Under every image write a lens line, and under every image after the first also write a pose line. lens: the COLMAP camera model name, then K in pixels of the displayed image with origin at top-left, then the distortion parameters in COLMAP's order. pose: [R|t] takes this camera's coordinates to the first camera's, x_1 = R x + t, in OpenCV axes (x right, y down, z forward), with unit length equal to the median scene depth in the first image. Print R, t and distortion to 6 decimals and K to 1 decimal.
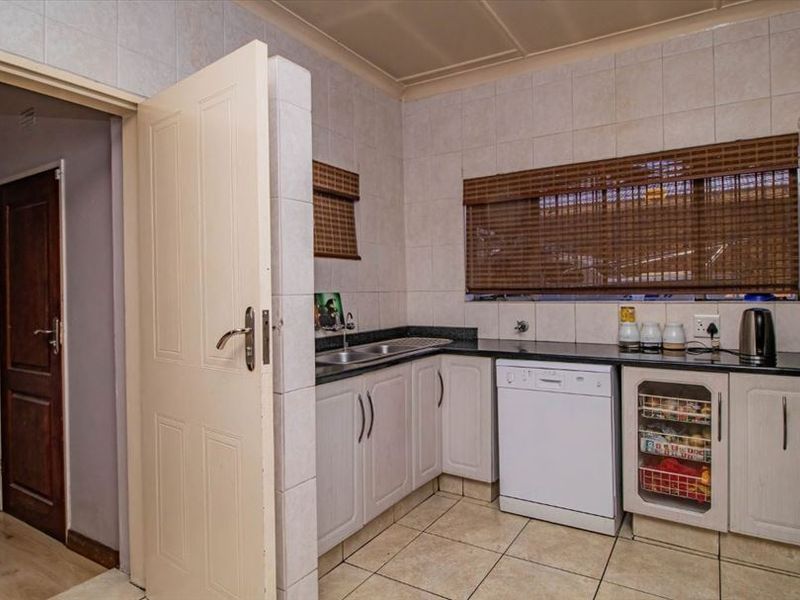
lens RADIAL K [[494.8, 0, 401.4], [0, 494.8, 298.3], [0, 0, 1]] dist [-0.005351, -0.006563]
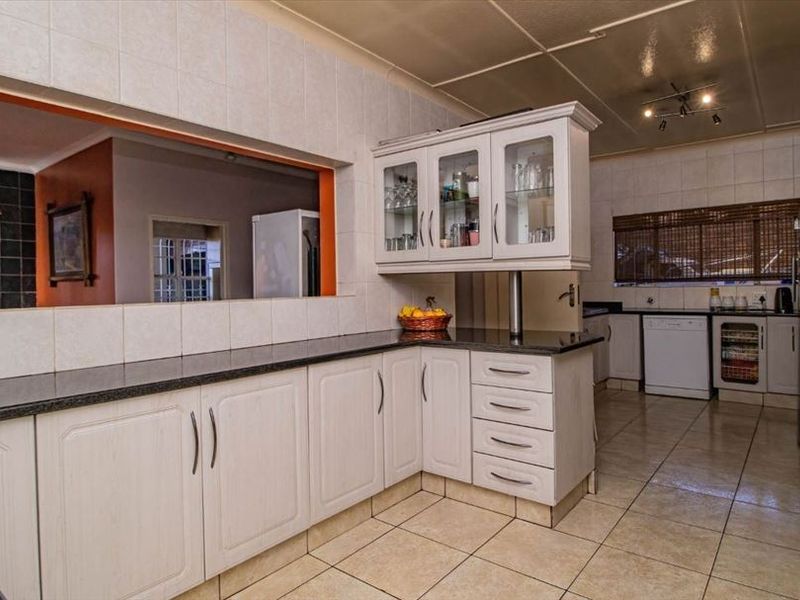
lens RADIAL K [[494.8, 0, 401.8], [0, 494.8, 293.8], [0, 0, 1]] dist [-0.005351, -0.006563]
pose [[0.992831, -0.001175, -0.119518, -0.577541], [0.001182, 0.999999, -0.000014, 0.044449], [0.119518, -0.000127, 0.992832, -1.161763]]
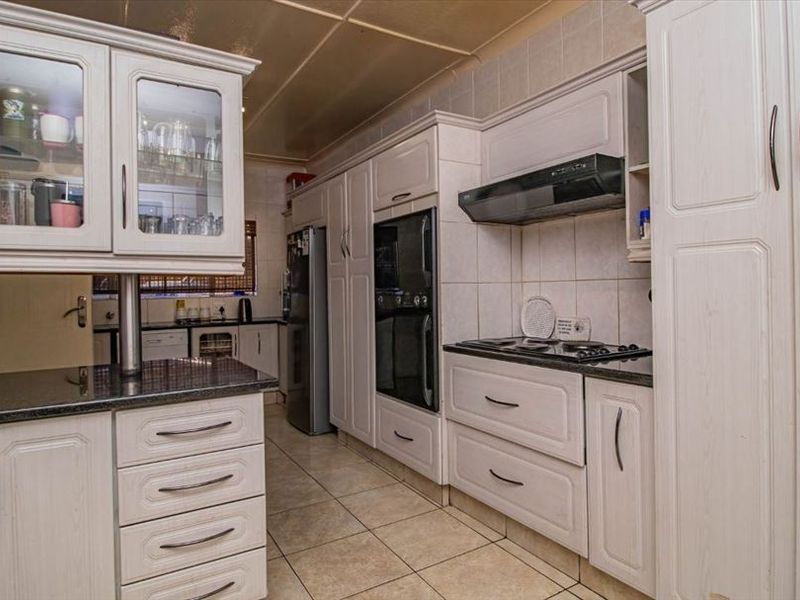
lens RADIAL K [[494.8, 0, 407.7], [0, 494.8, 297.2], [0, 0, 1]] dist [-0.005351, -0.006563]
pose [[0.455449, -0.009394, 0.890212, -0.928639], [0.024398, 0.999700, -0.001933, 0.036879], [-0.889928, 0.022600, 0.455541, -0.686374]]
